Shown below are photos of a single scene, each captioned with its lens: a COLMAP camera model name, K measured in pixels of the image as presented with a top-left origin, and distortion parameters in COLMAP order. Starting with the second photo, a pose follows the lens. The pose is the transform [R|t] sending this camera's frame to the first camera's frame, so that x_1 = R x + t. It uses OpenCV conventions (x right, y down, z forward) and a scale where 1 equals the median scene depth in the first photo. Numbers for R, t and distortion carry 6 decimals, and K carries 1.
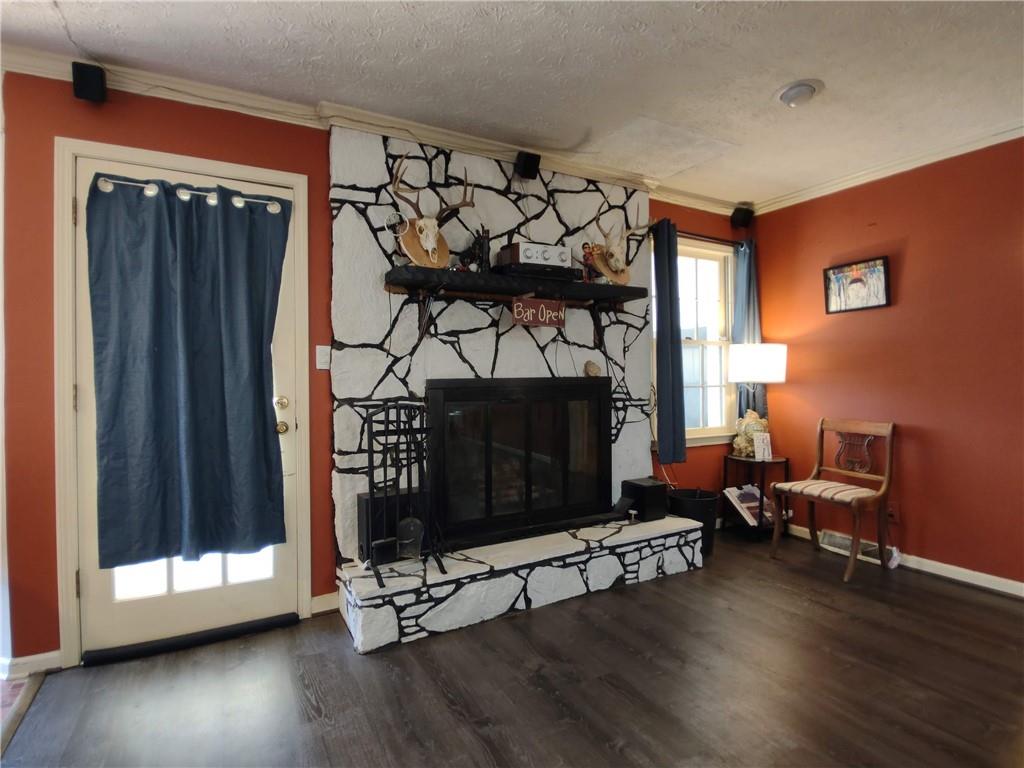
lens RADIAL K [[524.9, 0, 515.5], [0, 524.9, 381.6], [0, 0, 1]] dist [-0.005290, -0.007628]
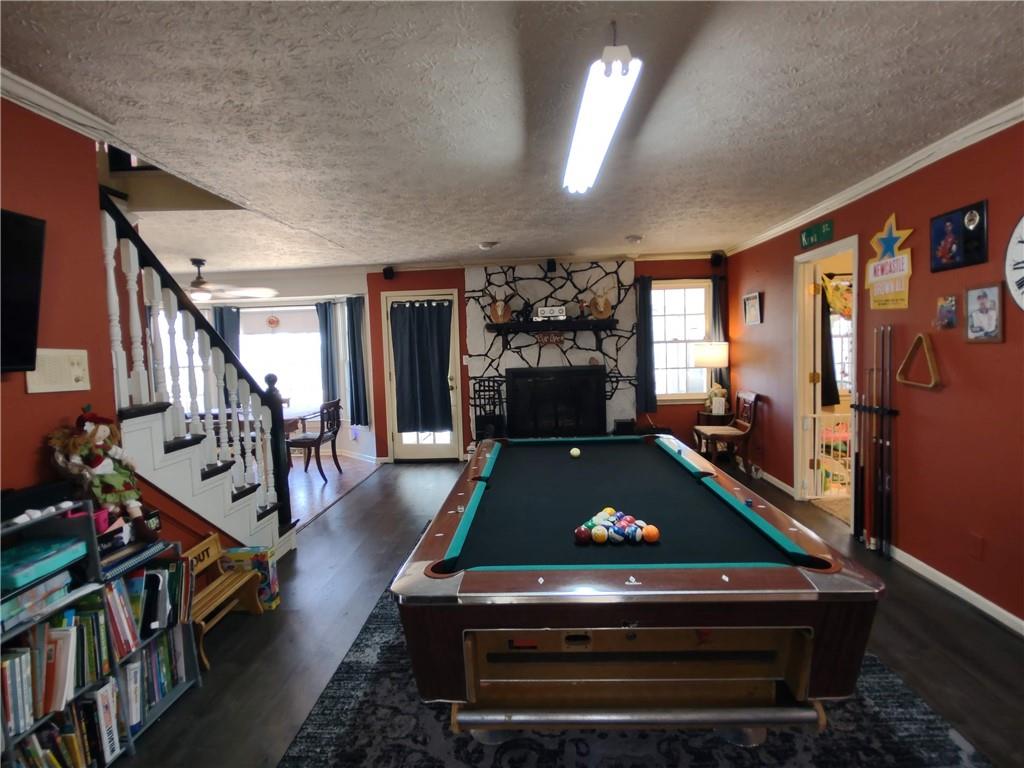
lens RADIAL K [[524.9, 0, 513.3], [0, 524.9, 380.6], [0, 0, 1]] dist [-0.005290, -0.007628]
pose [[0.850118, 0.017320, -0.526308, 1.069938], [0.022470, 0.997355, 0.069117, -0.109300], [0.526113, -0.070584, 0.847480, -0.946041]]
